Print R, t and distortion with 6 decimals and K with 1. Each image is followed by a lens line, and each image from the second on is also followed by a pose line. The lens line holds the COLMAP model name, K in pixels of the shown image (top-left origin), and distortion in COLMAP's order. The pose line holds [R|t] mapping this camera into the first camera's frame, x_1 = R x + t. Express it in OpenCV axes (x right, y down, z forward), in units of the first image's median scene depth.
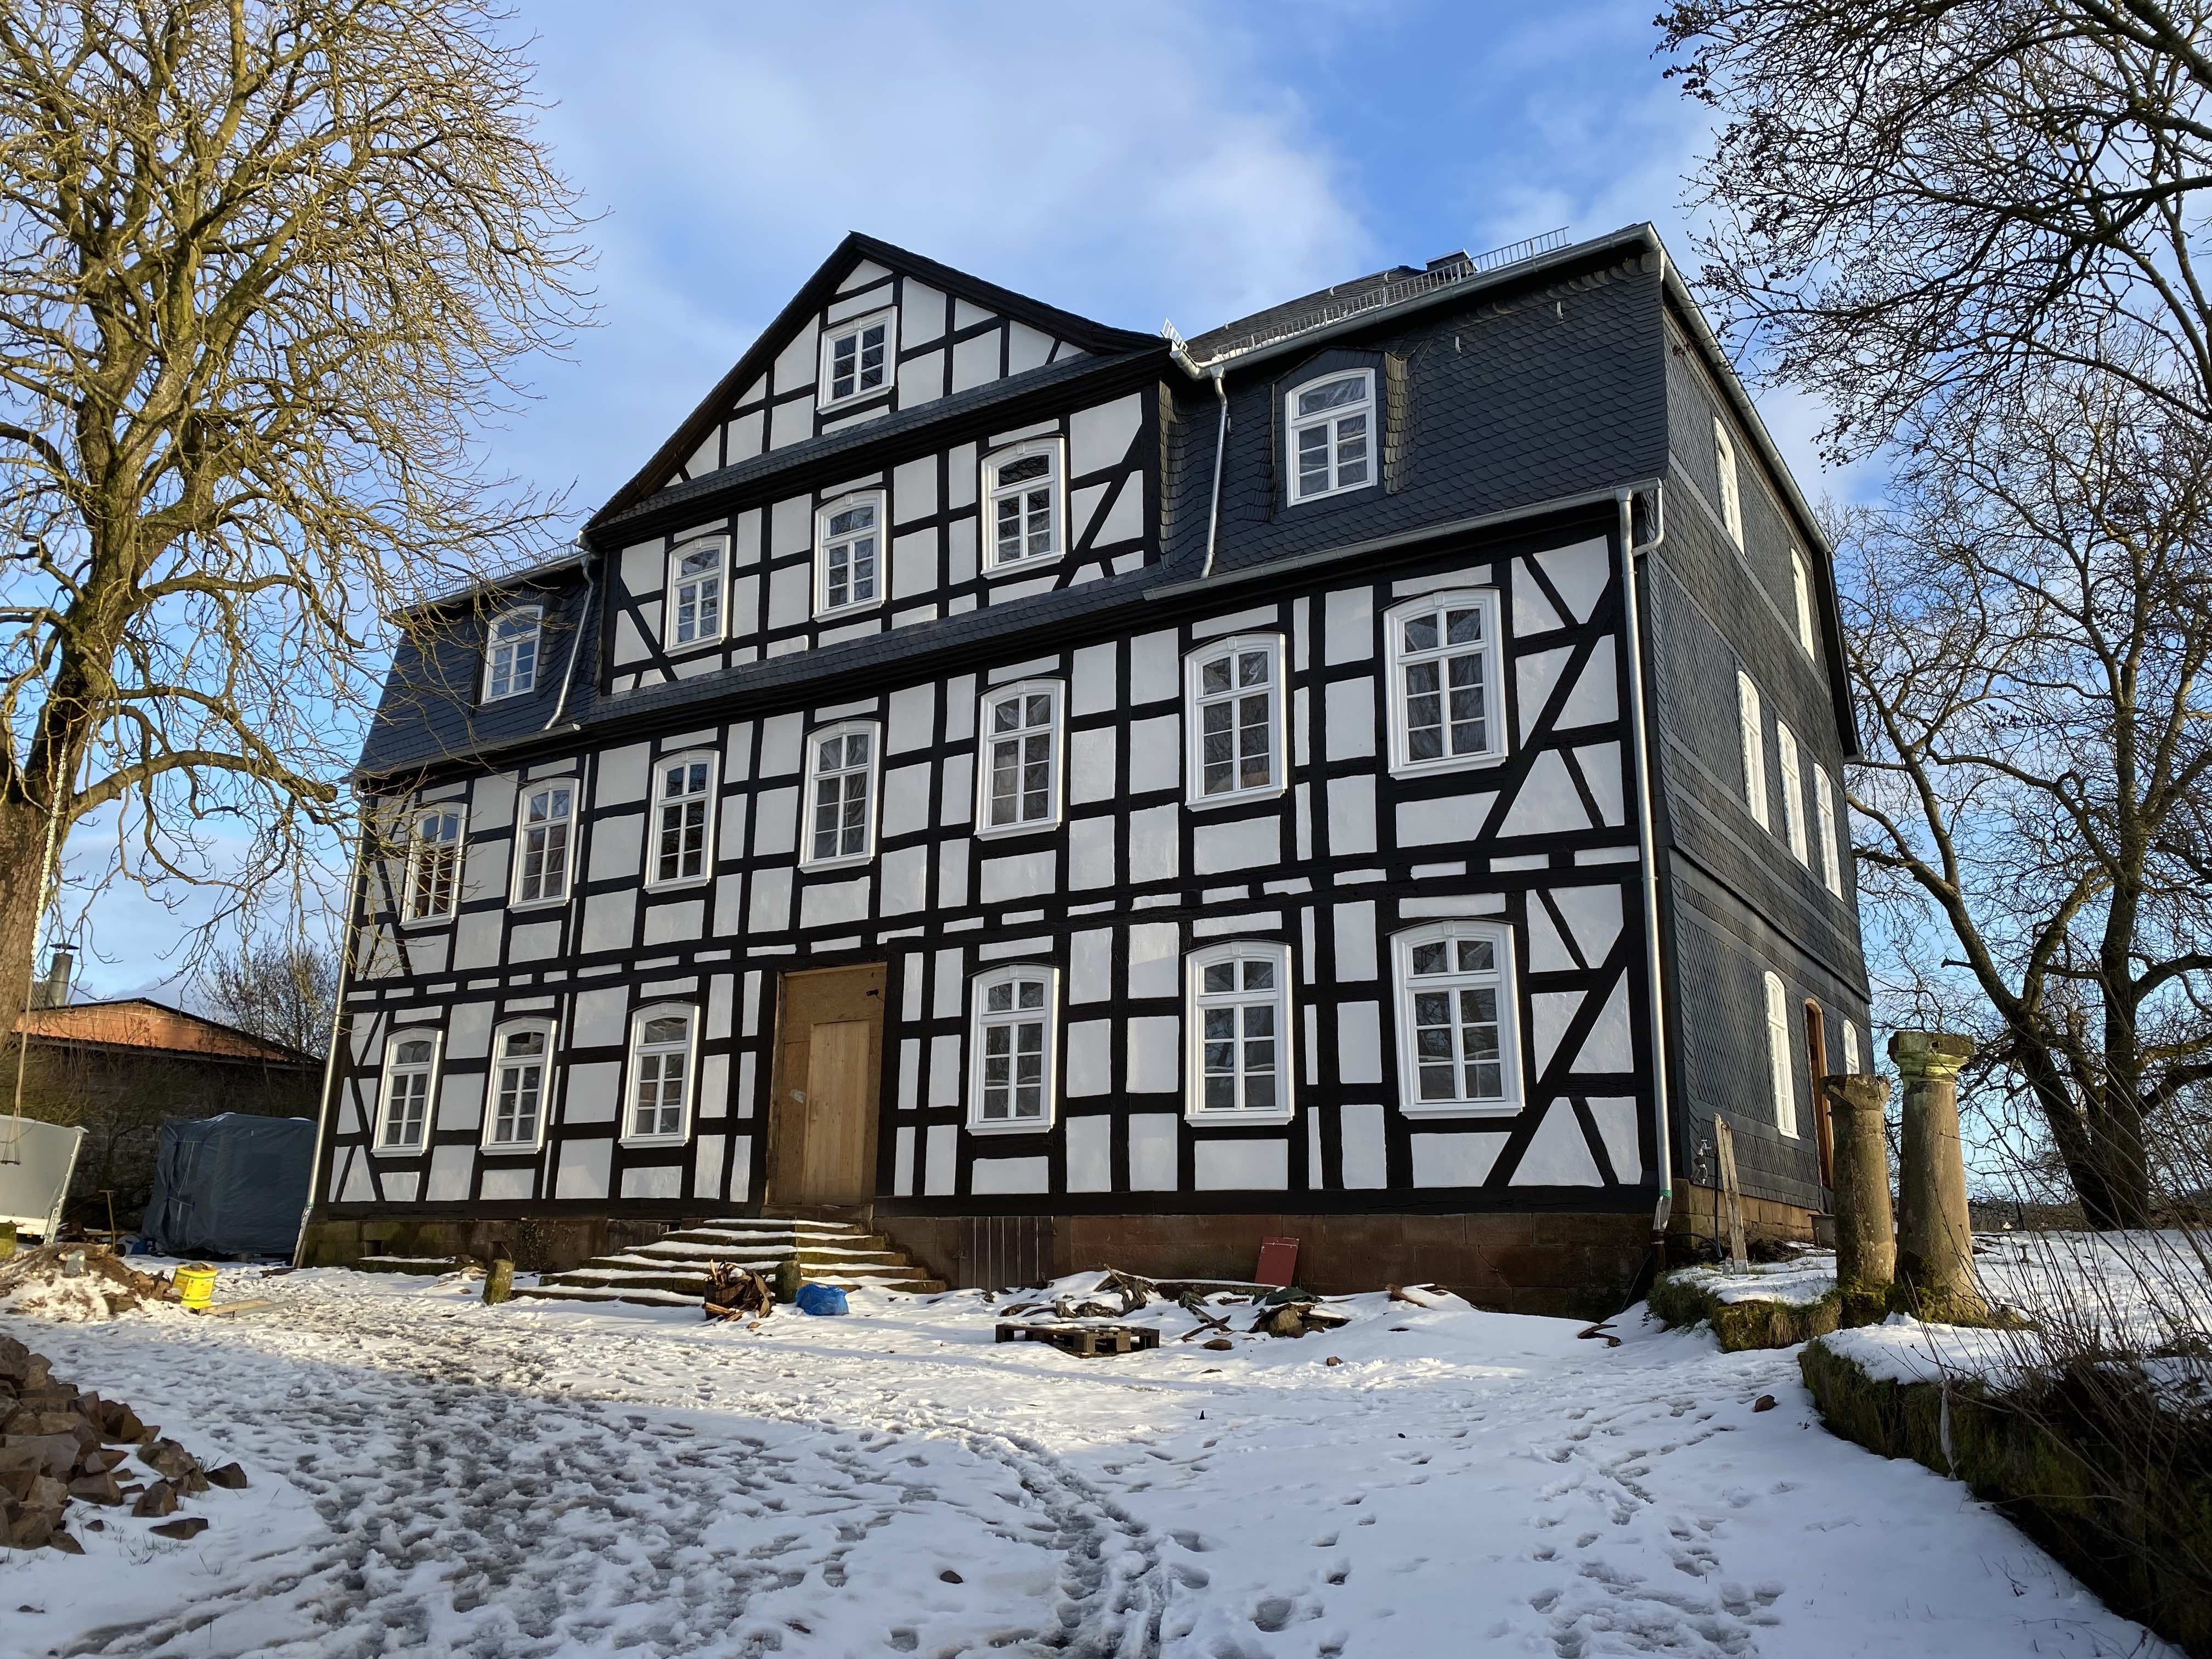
lens RADIAL K [[1660.1, 0, 1104.8], [0, 1660.1, 831.2], [0, 0, 1]] dist [0.047224, -0.044134]
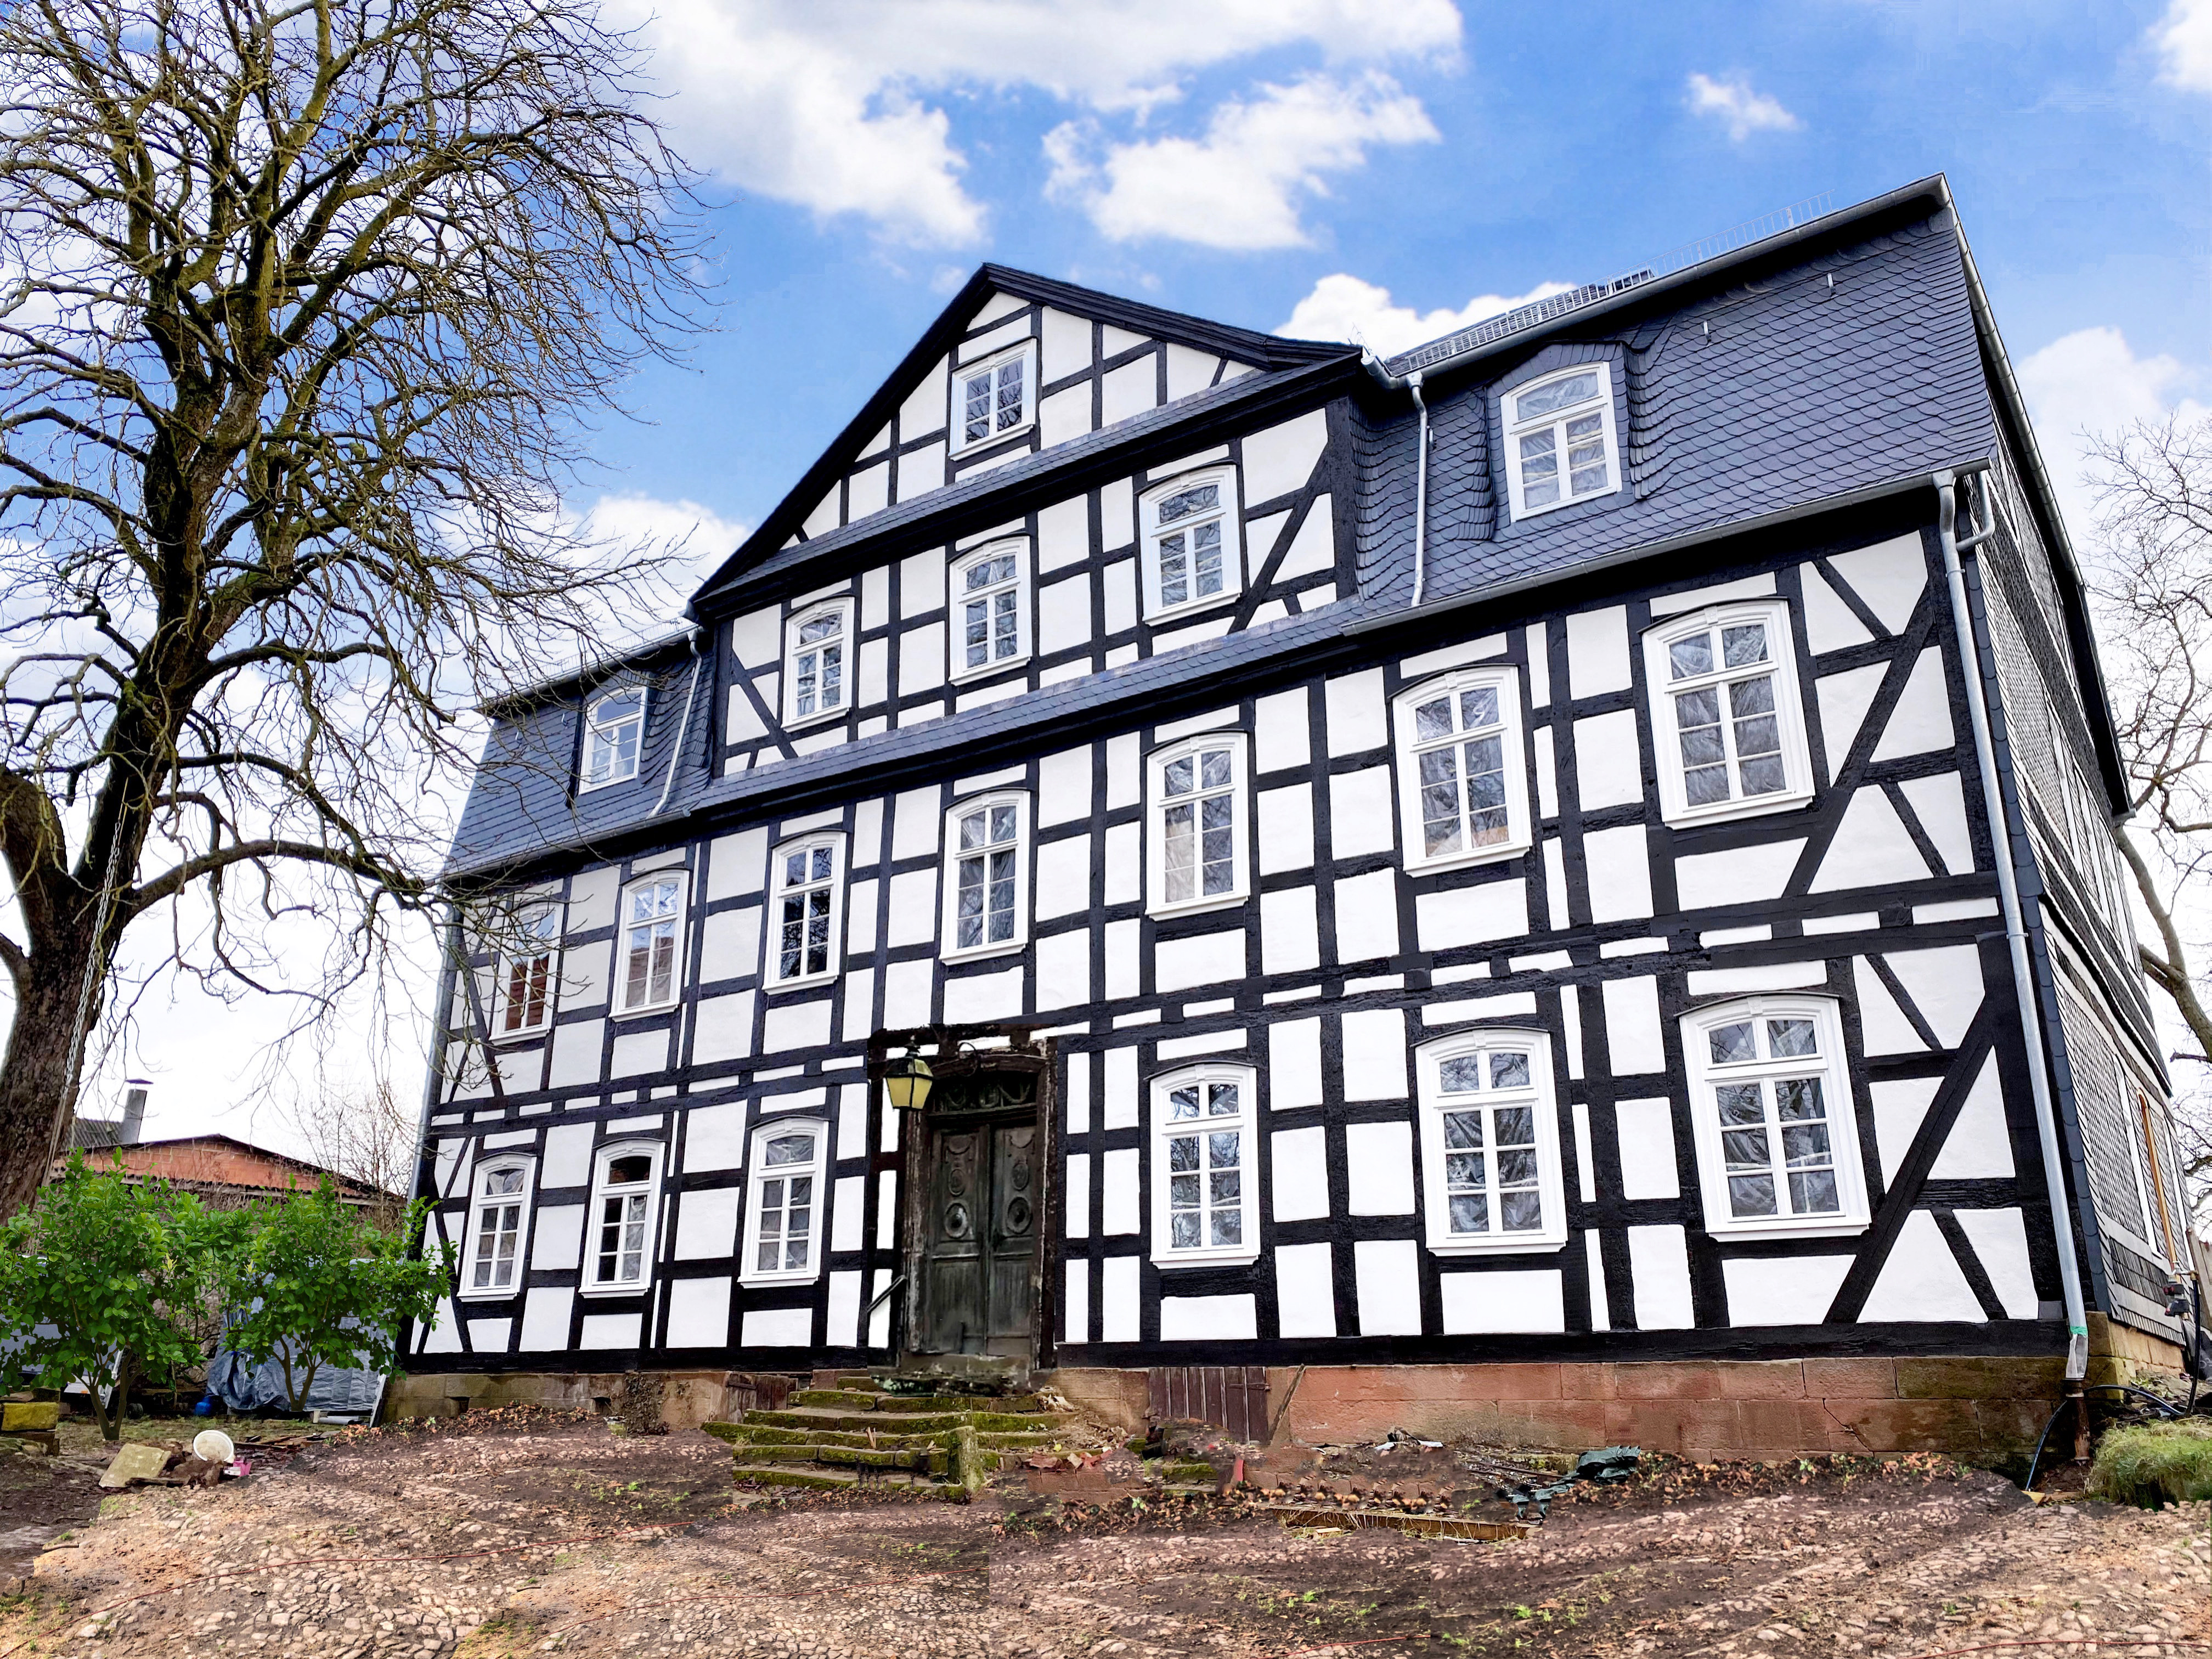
lens RADIAL K [[1662.4, 0, 1122.1], [0, 1662.4, 818.2], [0, 0, 1]] dist [0.039644, -0.047703]
pose [[0.999187, -0.025538, -0.031181, -0.062007], [0.023077, 0.996775, -0.076862, 0.018039], [0.033043, 0.076080, 0.996554, 0.128115]]
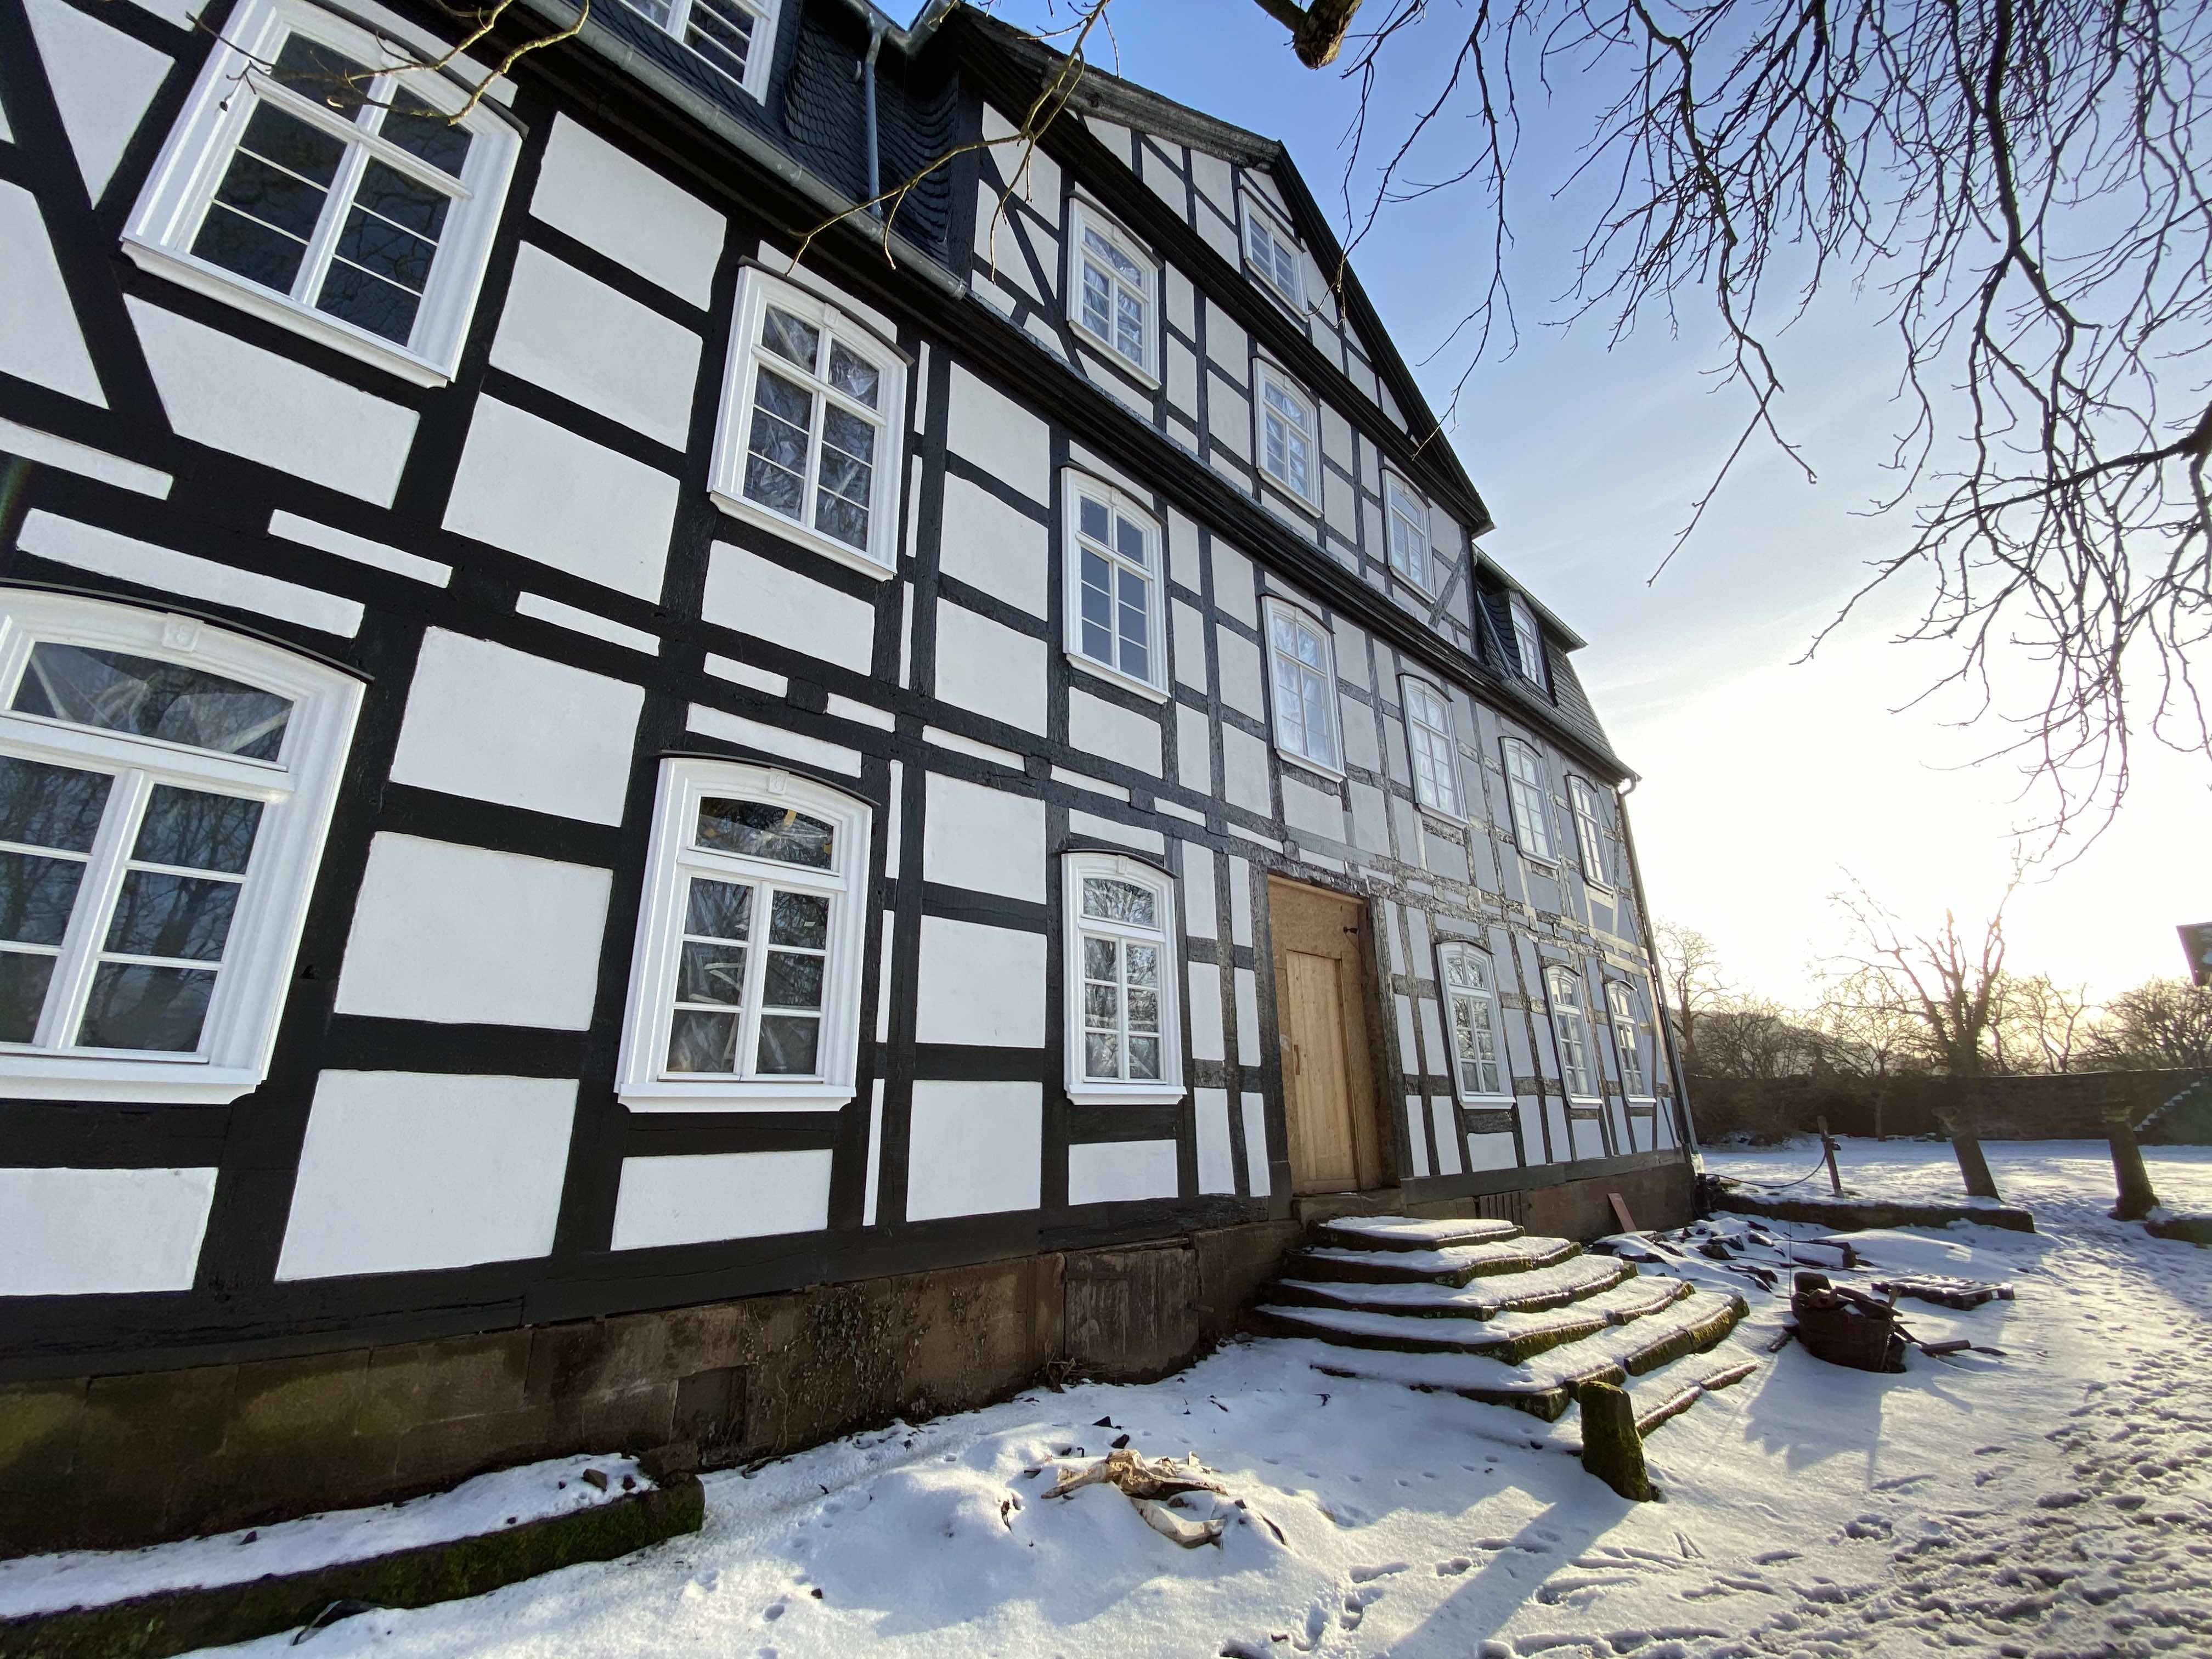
lens RADIAL K [[886.8, 0, 1115.1], [0, 886.8, 836.0], [0, 0, 1]] dist [-0.002544, -0.001018]
pose [[0.242548, 0.279810, 0.928912, -0.613340], [-0.225900, 0.947473, -0.226416, 0.183644], [-0.943472, -0.154925, 0.293017, 0.995426]]
